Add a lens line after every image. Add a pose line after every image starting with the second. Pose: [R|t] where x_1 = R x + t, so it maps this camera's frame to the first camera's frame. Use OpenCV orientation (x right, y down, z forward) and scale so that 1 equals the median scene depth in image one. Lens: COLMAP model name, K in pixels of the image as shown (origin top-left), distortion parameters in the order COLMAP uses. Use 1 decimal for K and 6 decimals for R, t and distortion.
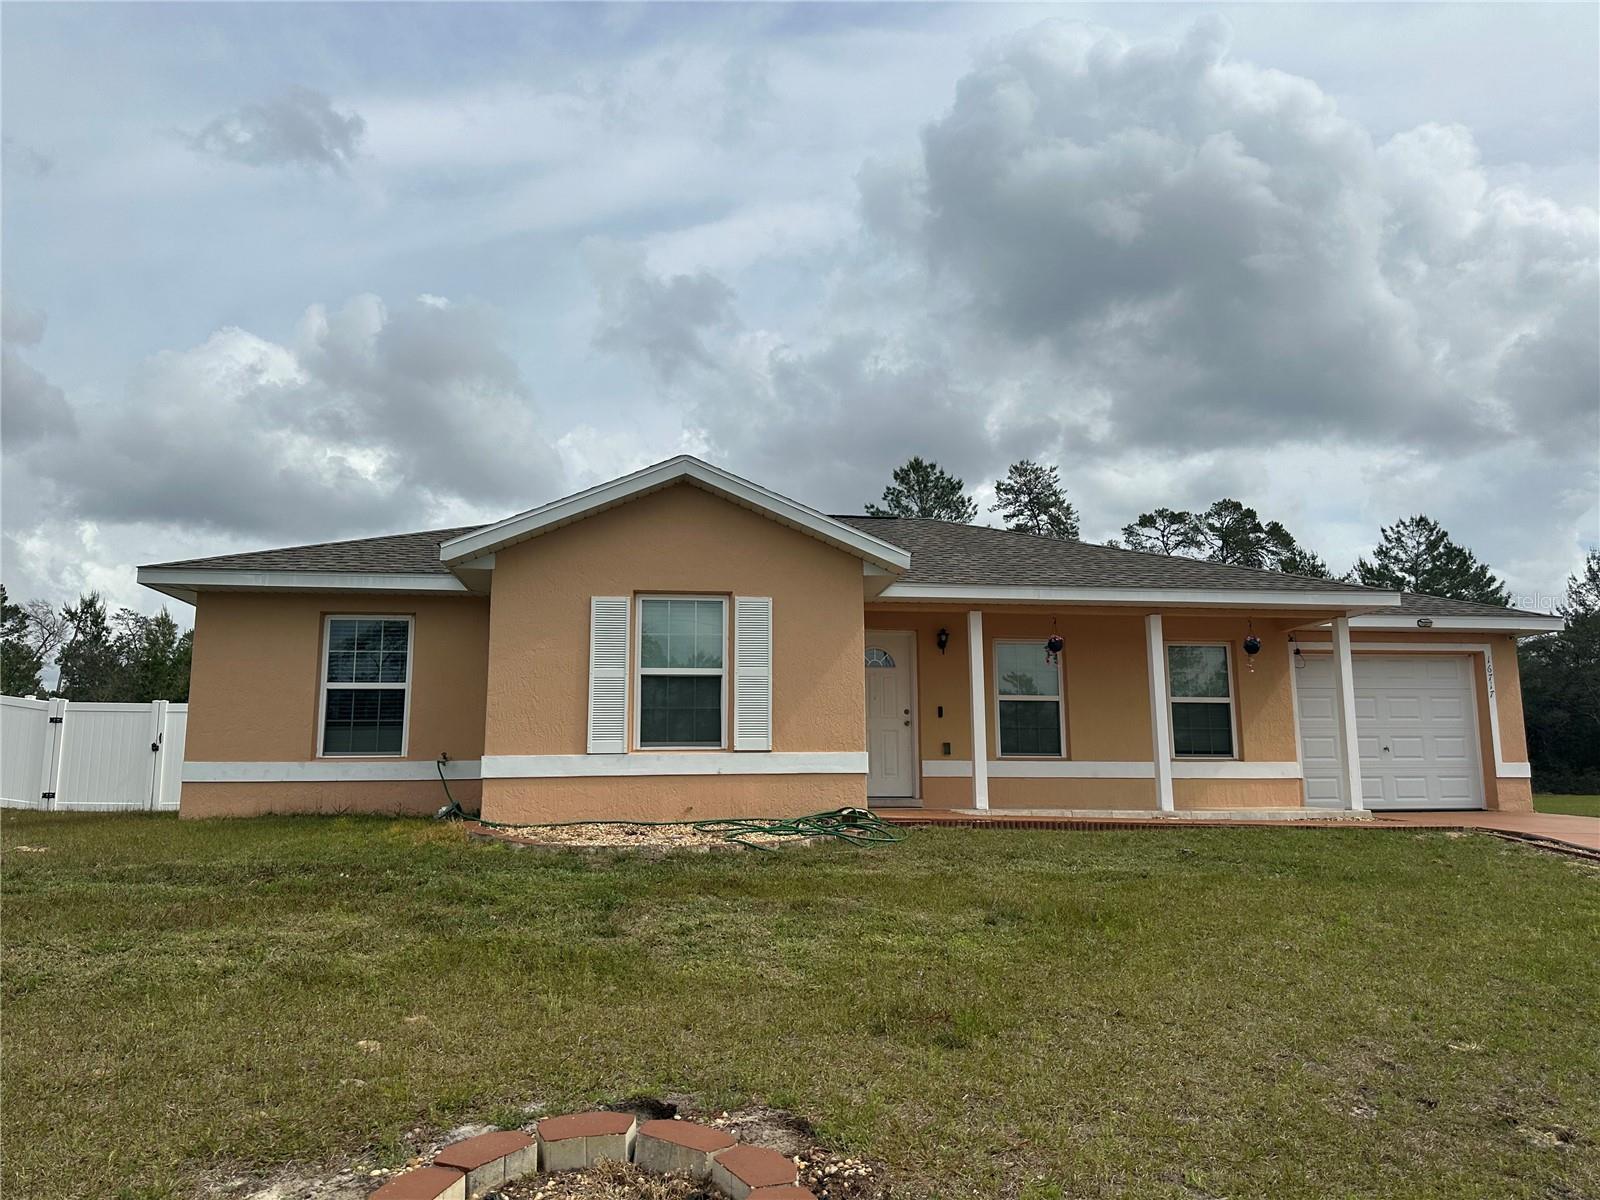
lens RADIAL K [[1106.0, 0, 800.0], [0, 1106.0, 600.0], [0, 0, 1]] dist [0.132862, -0.153095]
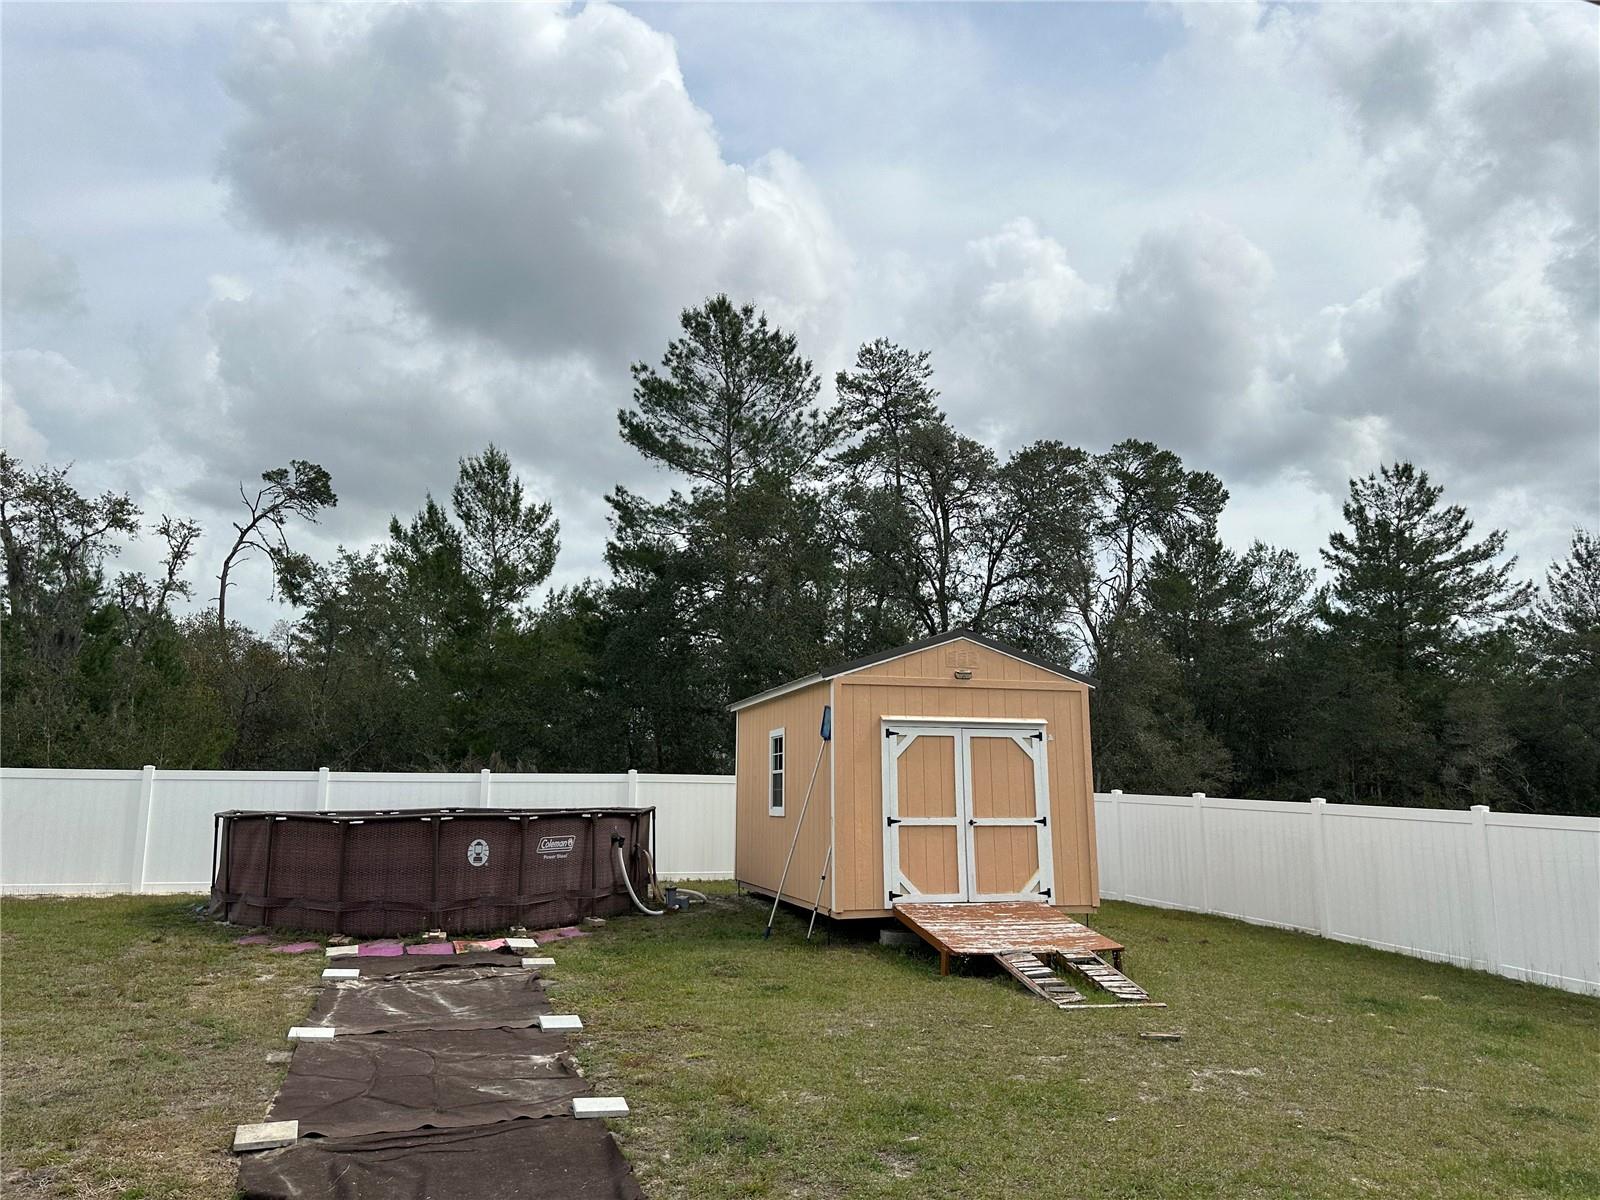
lens RADIAL K [[1113.5, 0, 808.0], [0, 1113.5, 581.1], [0, 0, 1]] dist [0.120873, -0.155035]
pose [[0.979266, 0.045393, 0.197428, 0.135152], [-0.041502, 0.998855, -0.023802, 0.126455], [-0.198283, 0.015115, 0.980028, 1.421840]]
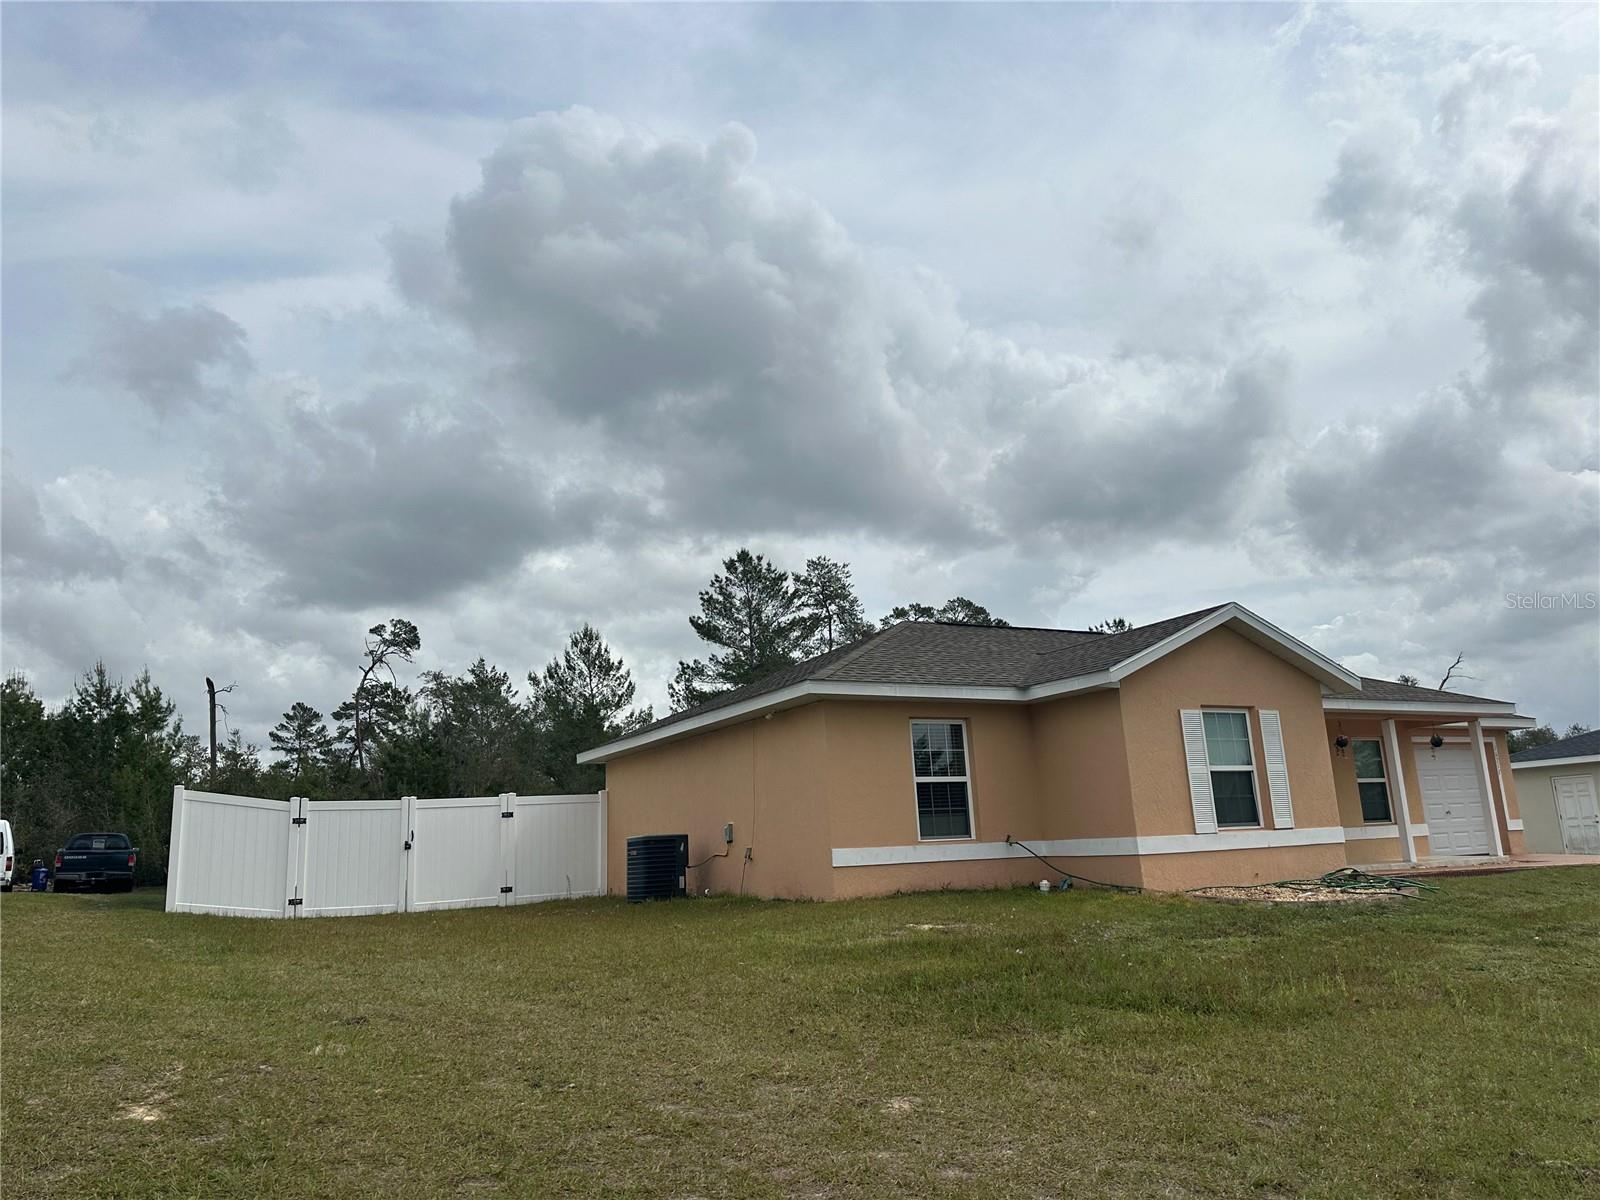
lens RADIAL K [[1106.0, 0, 800.0], [0, 1106.0, 600.0], [0, 0, 1]] dist [0.132862, -0.153095]
pose [[0.937603, 0.036619, 0.345775, -0.742437], [-0.013538, 0.997529, -0.068933, -0.024099], [-0.347445, 0.059951, 0.935782, -0.051572]]
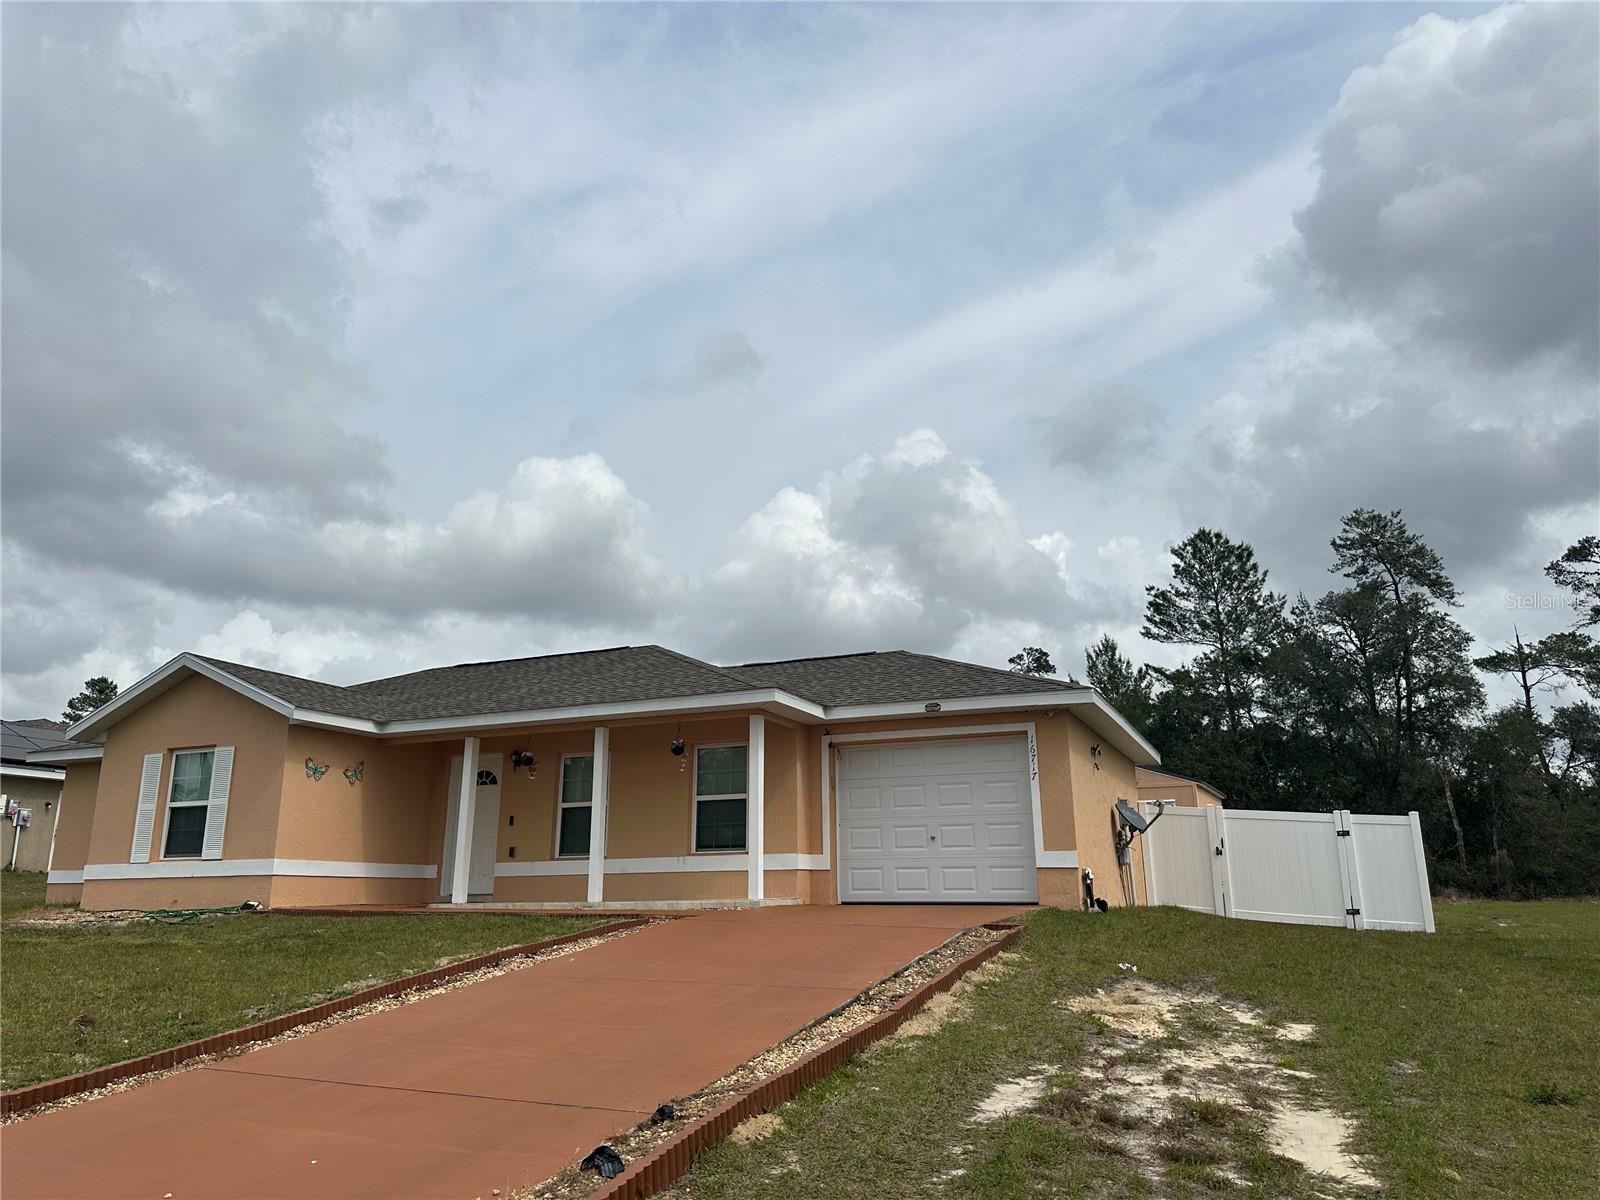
lens RADIAL K [[1036.5, 0, 794.2], [0, 1036.5, 553.2], [0, 0, 1]] dist [0.117690, -0.114351]
pose [[0.851868, -0.155946, -0.500002, 0.925714], [0.084126, 0.982990, -0.163258, 0.026072], [0.516956, 0.097011, 0.850497, 0.138956]]
